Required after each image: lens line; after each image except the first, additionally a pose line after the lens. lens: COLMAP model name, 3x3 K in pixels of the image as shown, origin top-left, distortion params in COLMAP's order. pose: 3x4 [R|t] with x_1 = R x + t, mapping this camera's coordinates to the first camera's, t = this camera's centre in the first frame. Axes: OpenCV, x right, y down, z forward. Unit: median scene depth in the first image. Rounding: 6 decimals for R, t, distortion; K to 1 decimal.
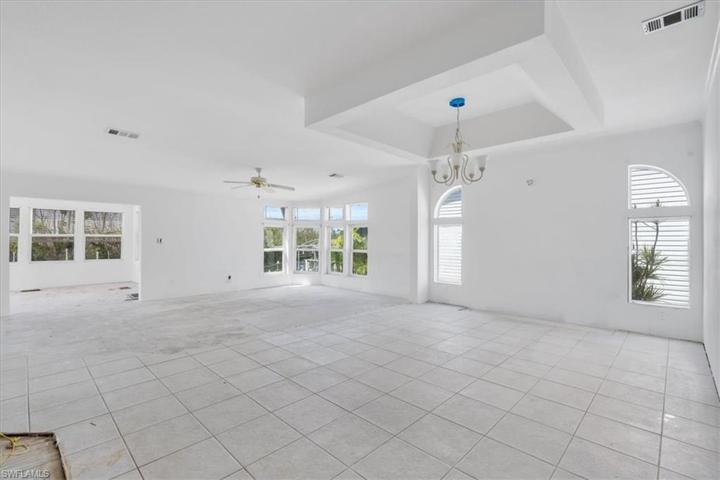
lens RADIAL K [[326.3, 0, 358.9], [0, 326.3, 237.5], [0, 0, 1]] dist [-0.013145, -0.000051]
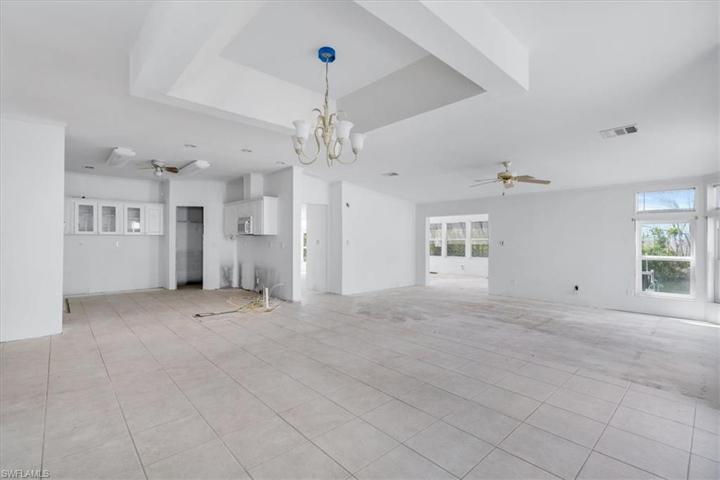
lens RADIAL K [[326.3, 0, 359.0], [0, 326.3, 241.5], [0, 0, 1]] dist [-0.013145, -0.000051]
pose [[-0.065497, -0.005038, -0.997840, 0.584500], [0.008823, 0.999945, -0.005627, 0.005588], [0.997814, -0.009173, -0.065449, 0.635930]]
